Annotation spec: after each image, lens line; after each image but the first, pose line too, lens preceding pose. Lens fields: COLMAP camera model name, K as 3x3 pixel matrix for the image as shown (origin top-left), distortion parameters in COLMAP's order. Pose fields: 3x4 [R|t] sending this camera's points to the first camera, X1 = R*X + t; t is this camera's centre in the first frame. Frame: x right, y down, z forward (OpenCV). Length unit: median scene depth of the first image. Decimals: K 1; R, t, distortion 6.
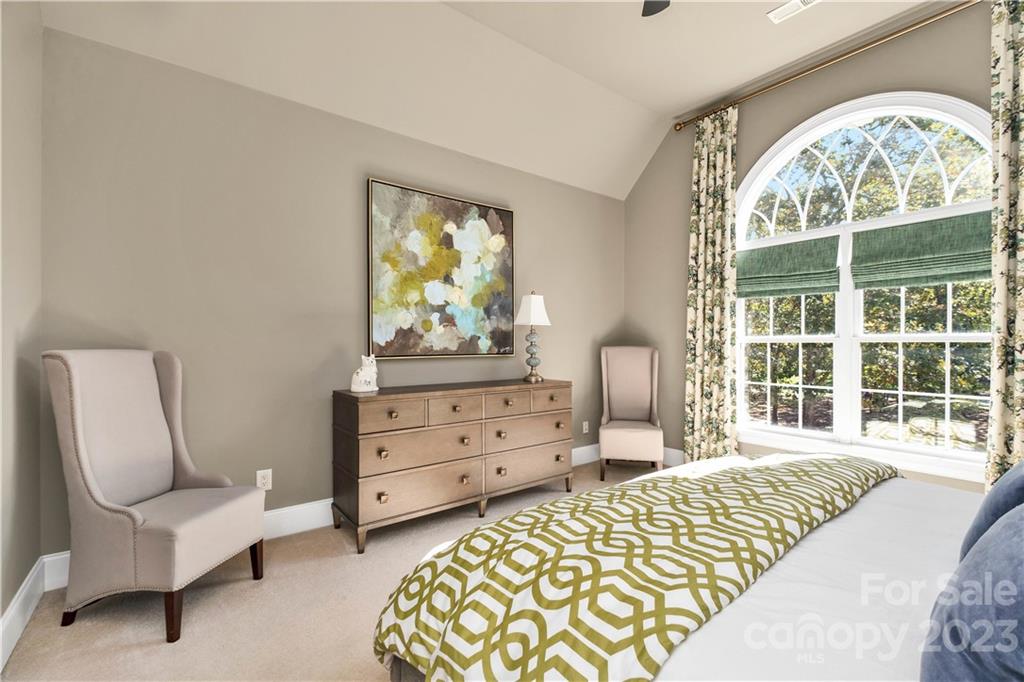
lens RADIAL K [[452.1, 0, 516.6], [0, 452.1, 345.8], [0, 0, 1]] dist [0.007308, -0.006425]
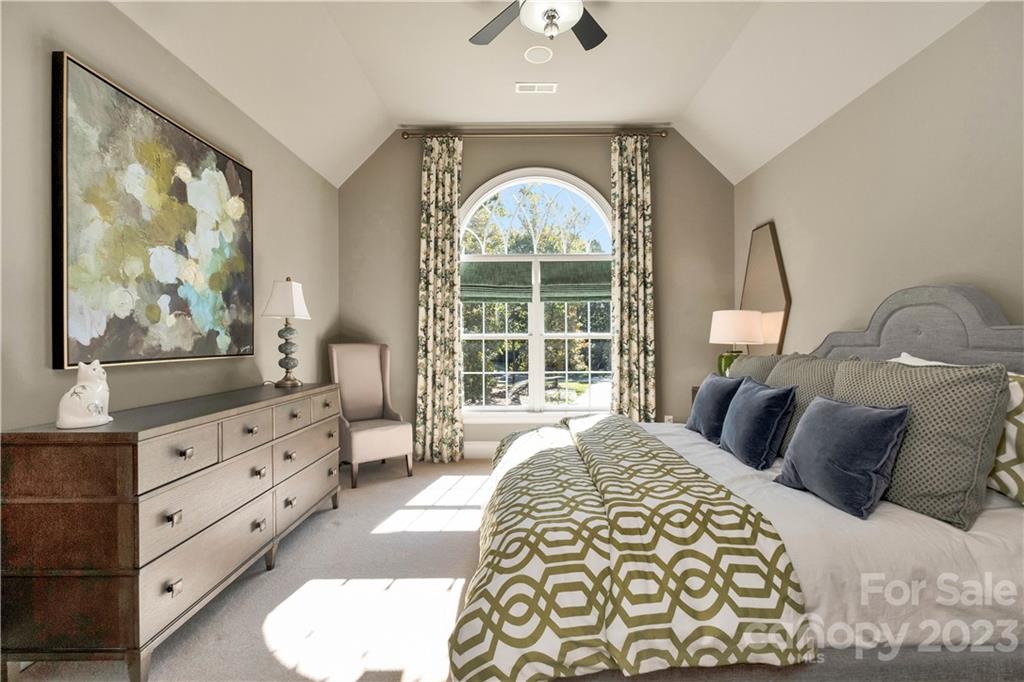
lens RADIAL K [[452.1, 0, 517.7], [0, 452.1, 339.5], [0, 0, 1]] dist [0.007308, -0.006425]
pose [[0.611459, -0.000944, 0.791276, -0.381516], [0.008028, 0.999955, -0.005011, 0.000010], [-0.791236, 0.009416, 0.611439, 0.180752]]
